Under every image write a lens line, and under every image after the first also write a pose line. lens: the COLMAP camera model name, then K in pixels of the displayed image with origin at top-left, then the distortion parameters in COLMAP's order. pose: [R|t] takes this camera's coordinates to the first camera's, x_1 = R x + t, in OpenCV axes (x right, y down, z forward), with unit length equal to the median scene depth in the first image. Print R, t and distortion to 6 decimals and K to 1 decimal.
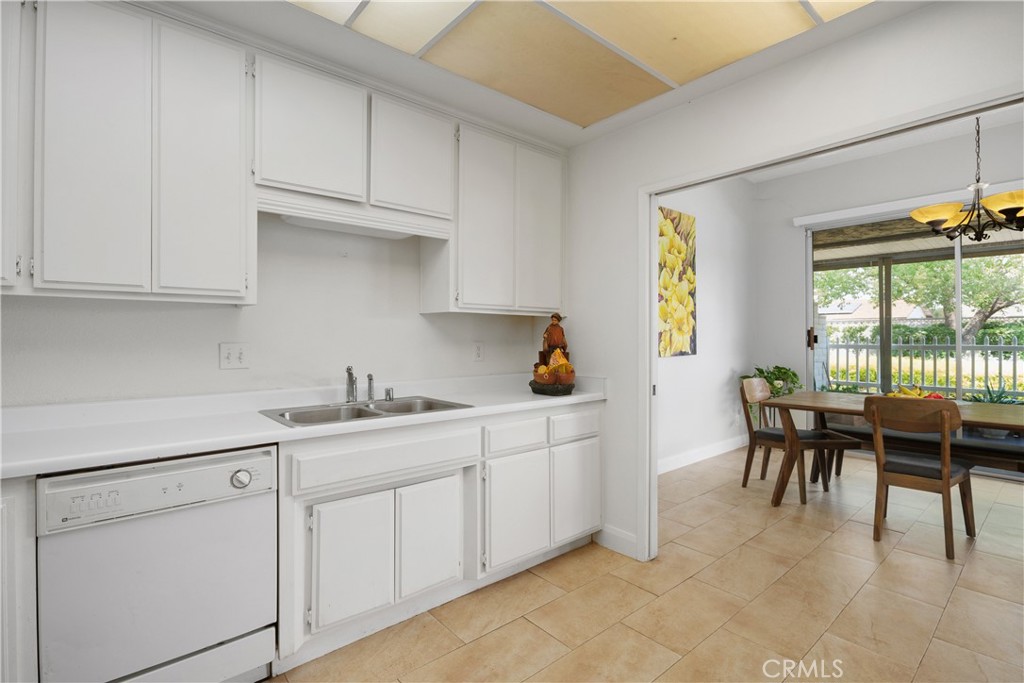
lens RADIAL K [[479.3, 0, 513.6], [0, 479.3, 337.4], [0, 0, 1]] dist [0.001304, 0.002052]
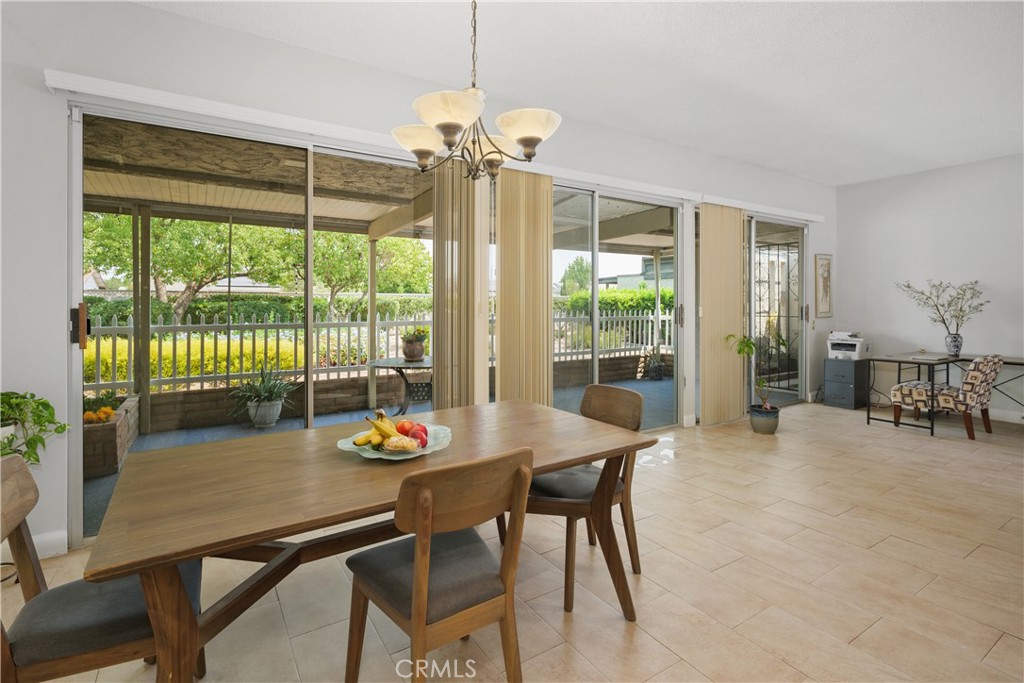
lens RADIAL K [[479.3, 0, 511.6], [0, 479.3, 307.8], [0, 0, 1]] dist [0.001304, 0.002052]
pose [[0.134199, -0.000704, 0.990954, 0.137013], [0.001853, 0.999998, 0.000460, -0.011756], [-0.990953, 0.001775, 0.134200, 0.362789]]
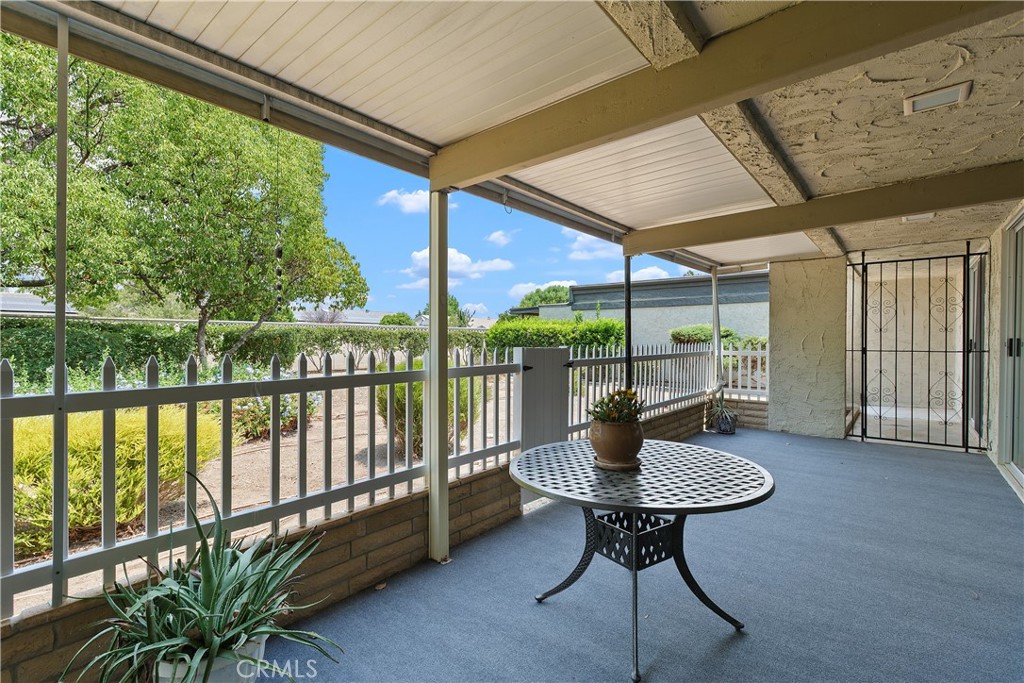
lens RADIAL K [[479.3, 0, 513.3], [0, 479.3, 339.2], [0, 0, 1]] dist [0.001304, 0.002052]
pose [[-0.172980, 0.003576, 0.984919, 0.538933], [0.003721, 0.999989, -0.002977, -0.010661], [-0.984918, 0.003149, -0.172991, 0.714598]]
